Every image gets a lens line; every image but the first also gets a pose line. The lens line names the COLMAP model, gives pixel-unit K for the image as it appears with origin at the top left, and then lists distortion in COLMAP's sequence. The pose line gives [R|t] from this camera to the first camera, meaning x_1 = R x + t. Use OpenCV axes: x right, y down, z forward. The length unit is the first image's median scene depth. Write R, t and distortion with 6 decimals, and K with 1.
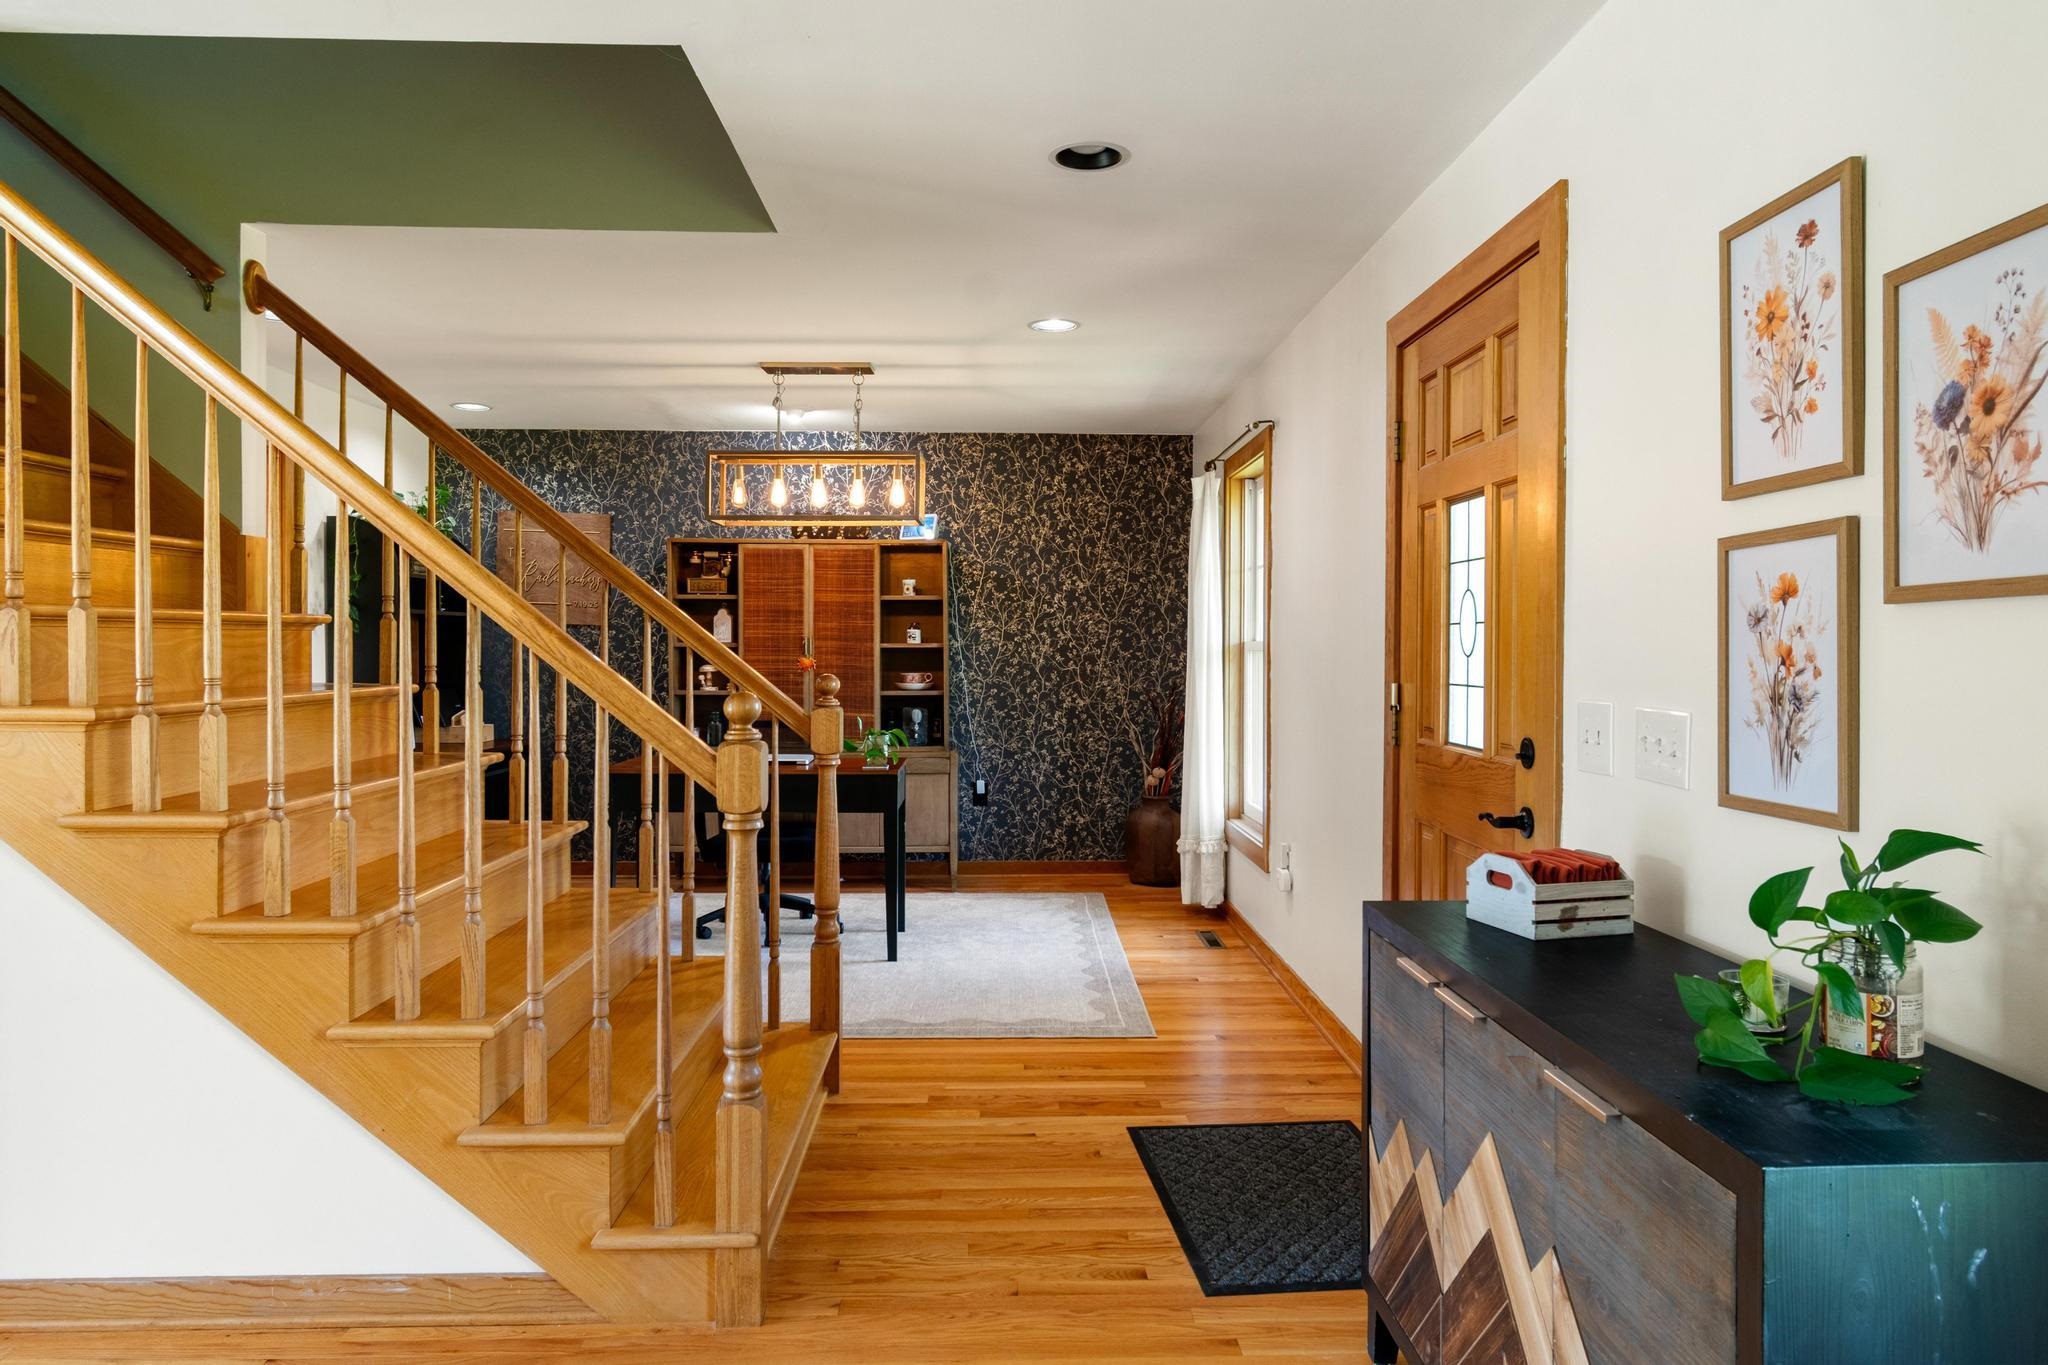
lens RADIAL K [[1324.9, 0, 1026.1], [0, 1324.9, 659.8], [0, 0, 1]] dist [0.002380, -0.022599]
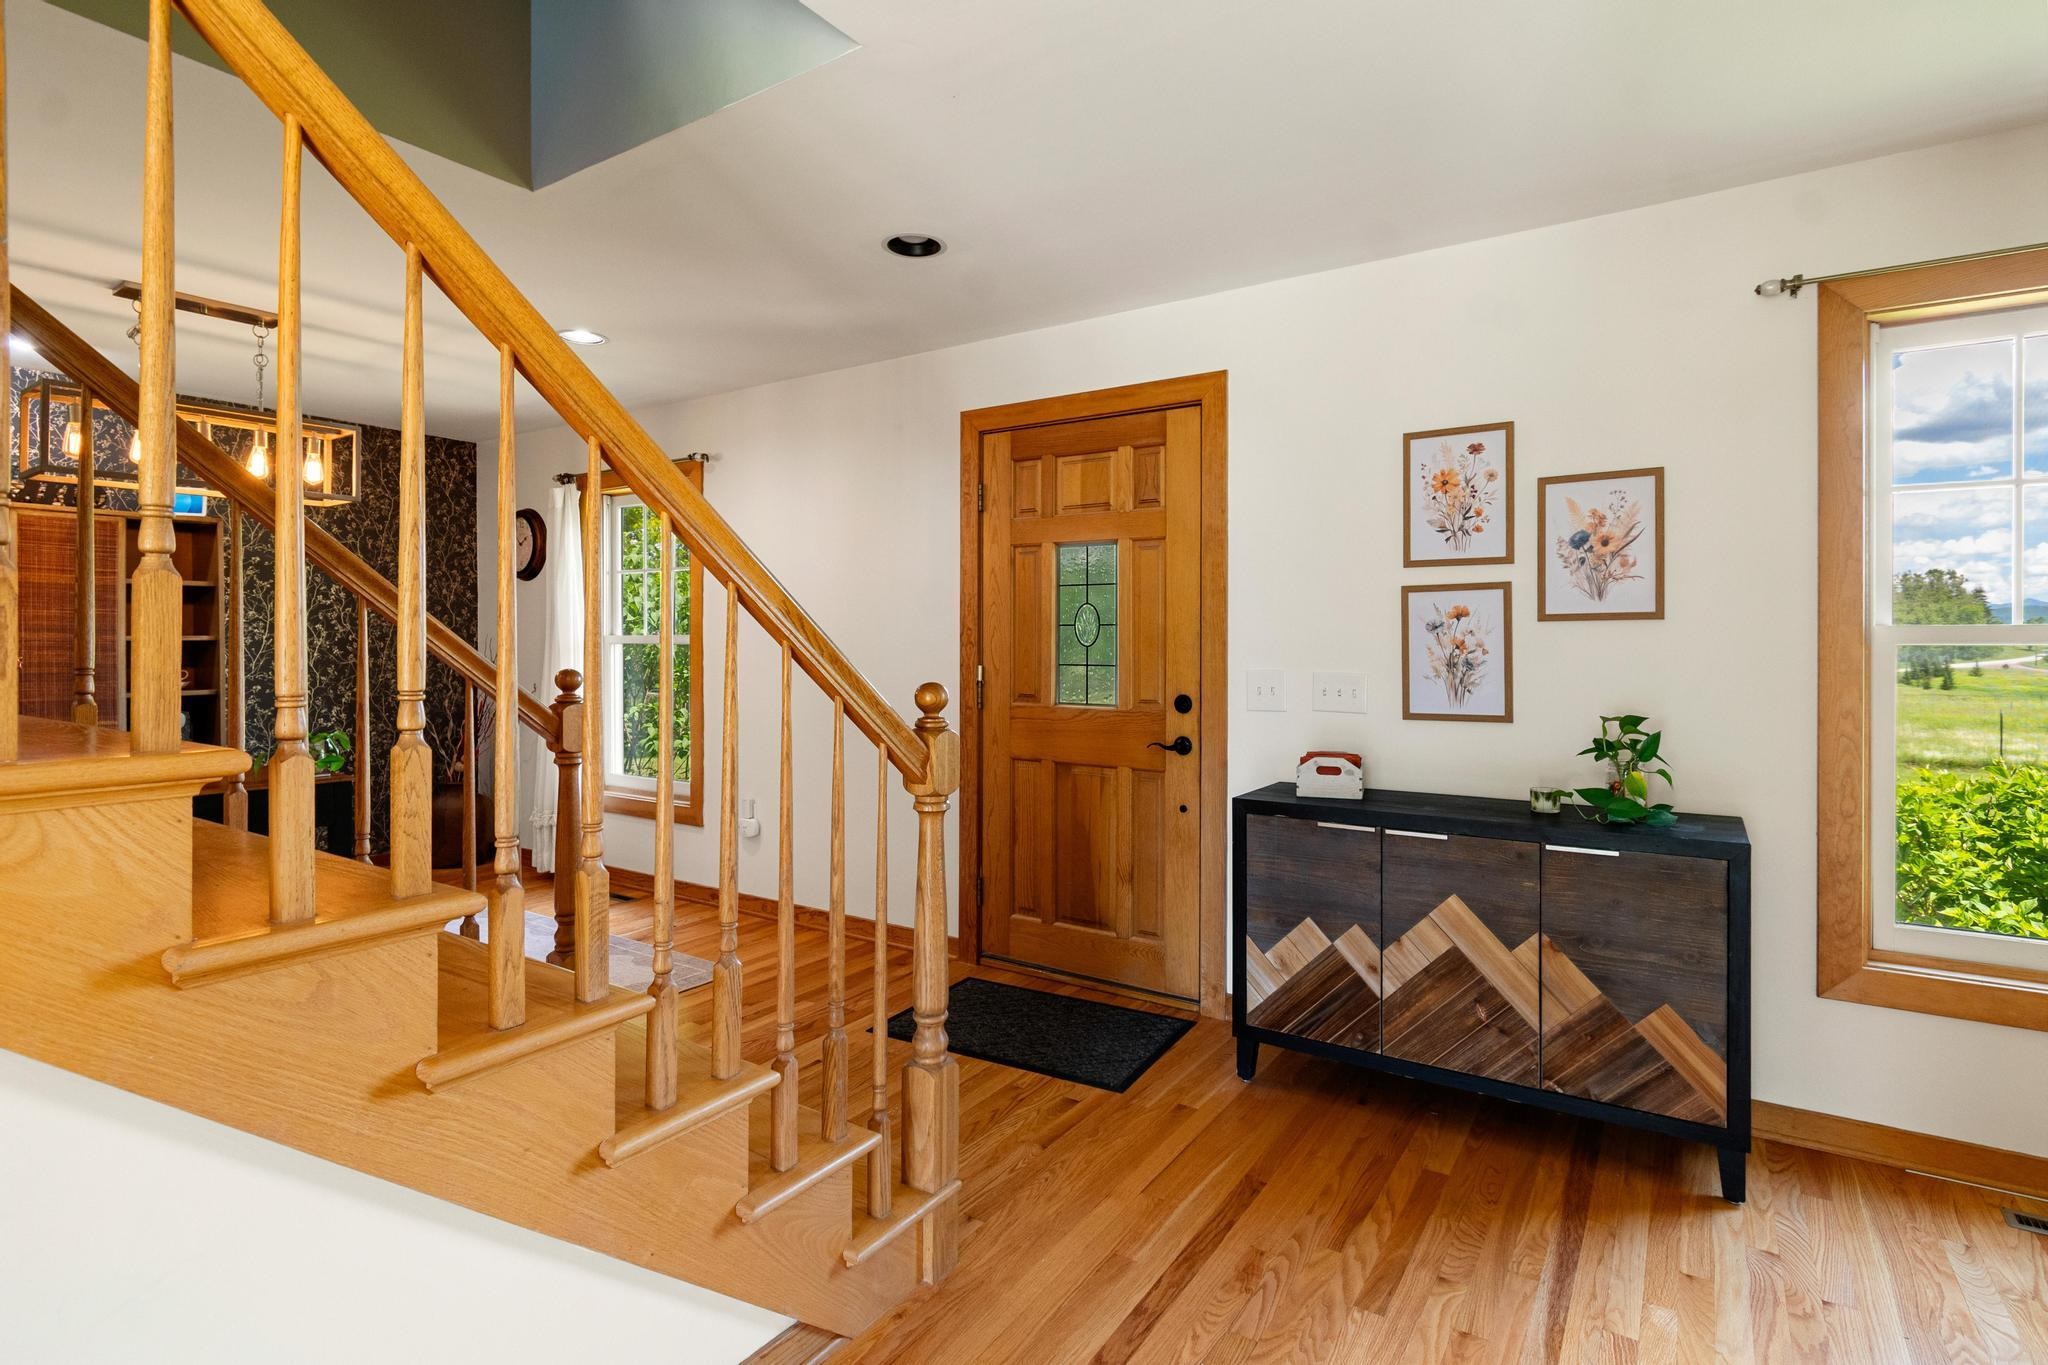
lens RADIAL K [[1010.5, 0, 1035.7], [0, 1010.5, 644.8], [0, 0, 1]] dist [-0.002972, -0.001380]
pose [[0.572208, -0.004634, 0.820095, -0.303960], [0.008126, 0.999967, -0.000019, -0.002109], [-0.820068, 0.006675, 0.572227, 0.167749]]
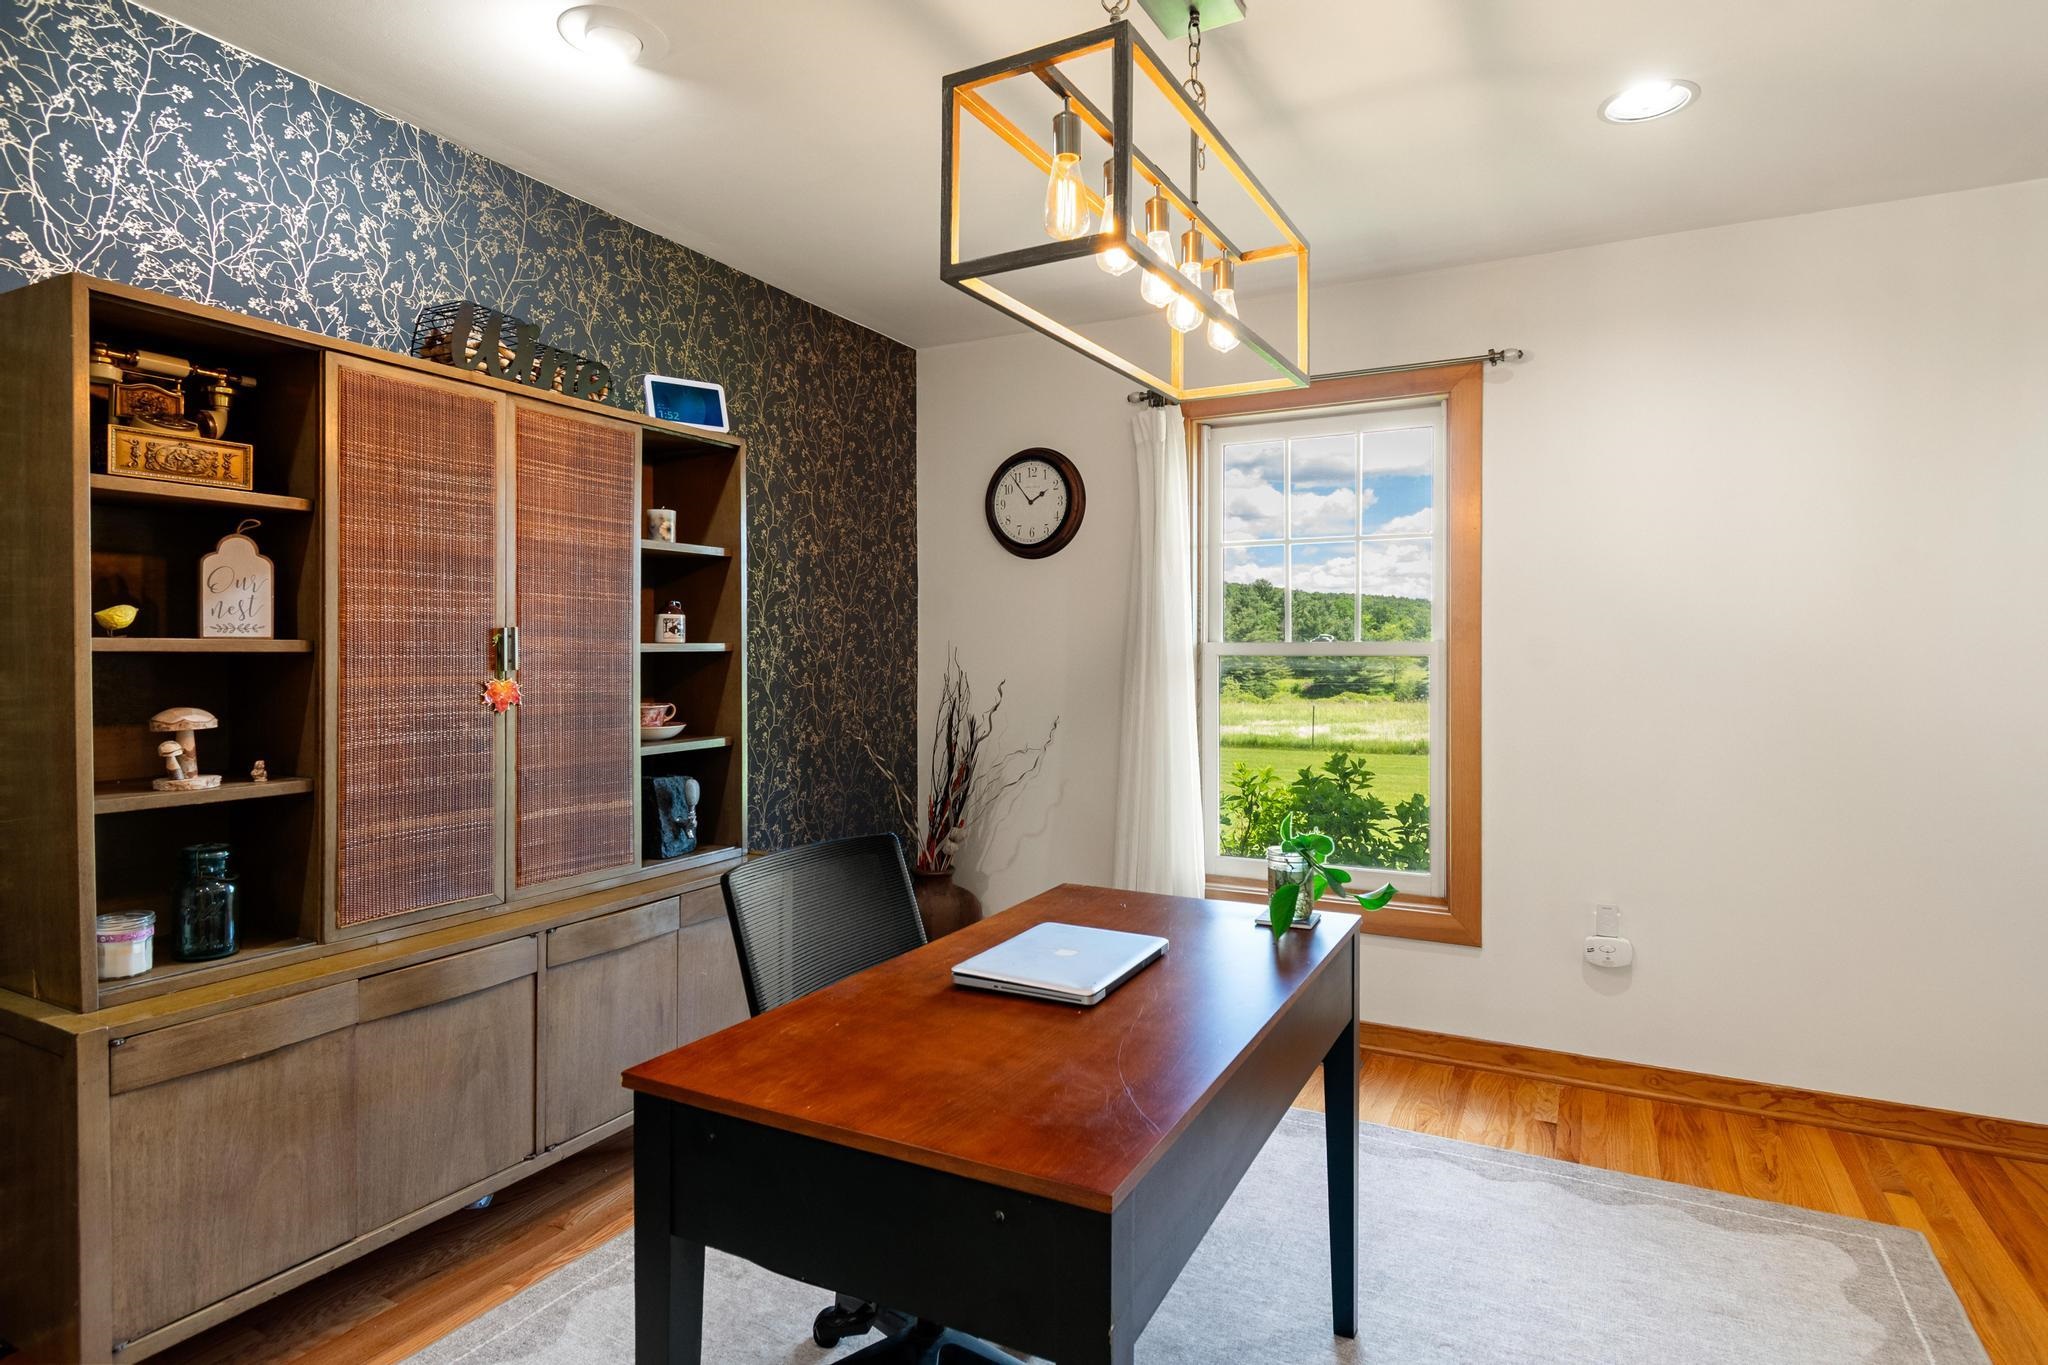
lens RADIAL K [[1089.0, 0, 1020.9], [0, 1089.0, 656.1], [0, 0, 1]] dist [0.000424, -0.000469]
pose [[0.491676, -0.006613, 0.870753, -0.373495], [0.009320, 0.999954, 0.002331, -0.007523], [-0.870729, 0.006969, 0.491715, 0.704971]]
